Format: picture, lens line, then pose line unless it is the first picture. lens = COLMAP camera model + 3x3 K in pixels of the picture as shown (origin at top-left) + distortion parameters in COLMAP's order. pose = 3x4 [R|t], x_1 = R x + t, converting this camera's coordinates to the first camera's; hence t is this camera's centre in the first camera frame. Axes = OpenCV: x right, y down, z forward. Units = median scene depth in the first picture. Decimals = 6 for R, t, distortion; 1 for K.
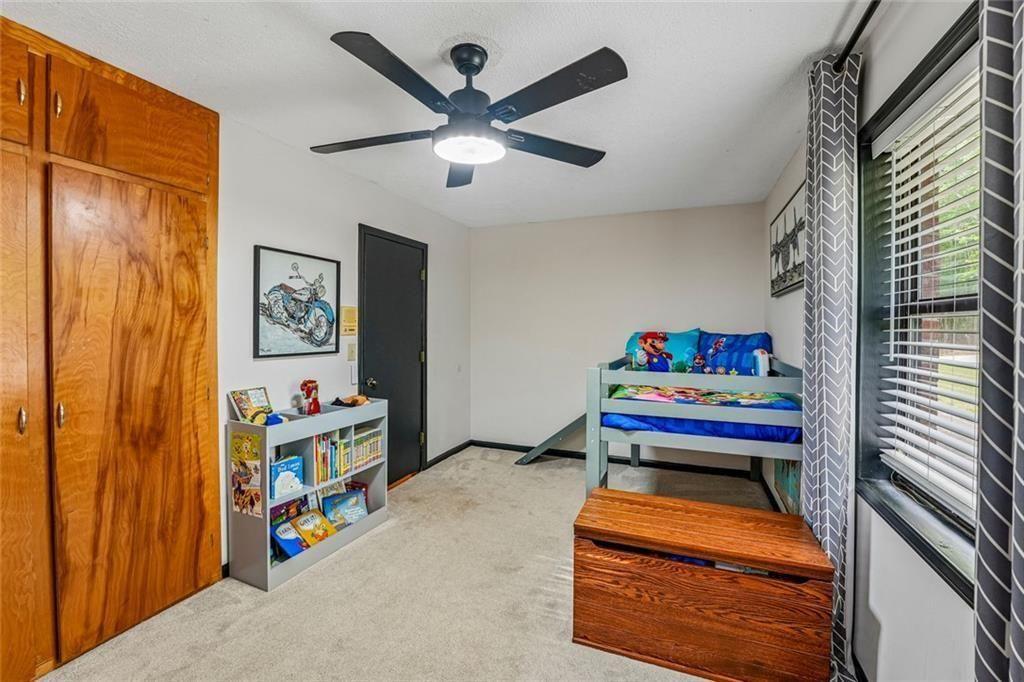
lens RADIAL K [[434.3, 0, 512.0], [0, 434.3, 341.0], [0, 0, 1]] dist [-0.021934, -0.000114]
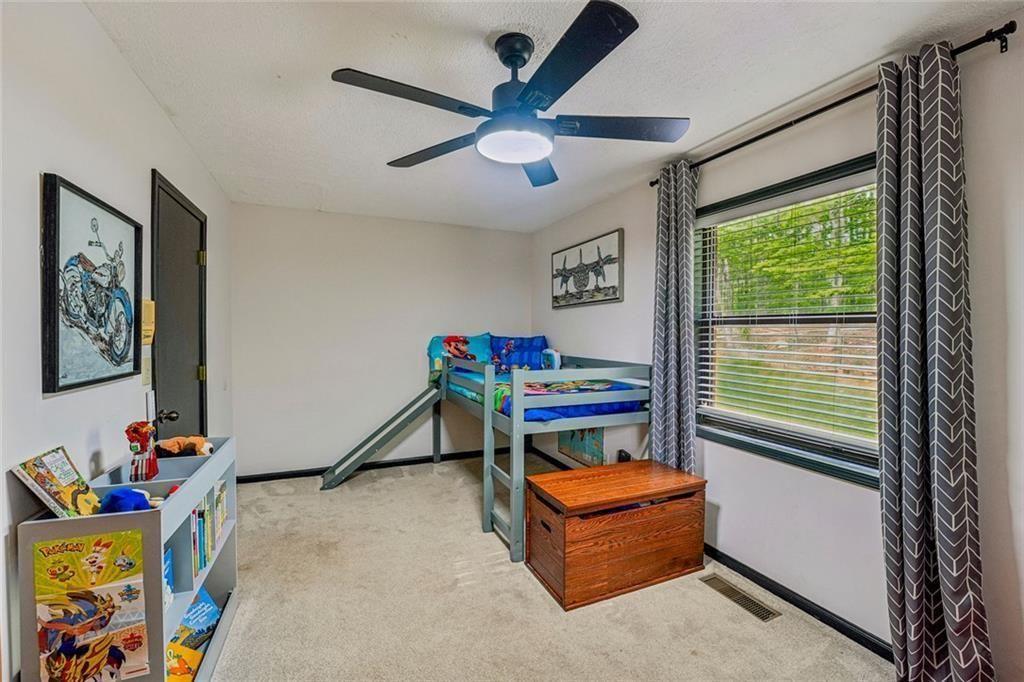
lens RADIAL K [[420.5, 0, 512.0], [0, 420.5, 349.8], [0, 0, 1]] dist [-0.020715, 0.000609]
pose [[0.698897, -0.030757, 0.714561, -0.496888], [0.021477, 0.999527, 0.022017, -0.009517], [-0.714900, -0.000041, 0.699227, 0.231887]]
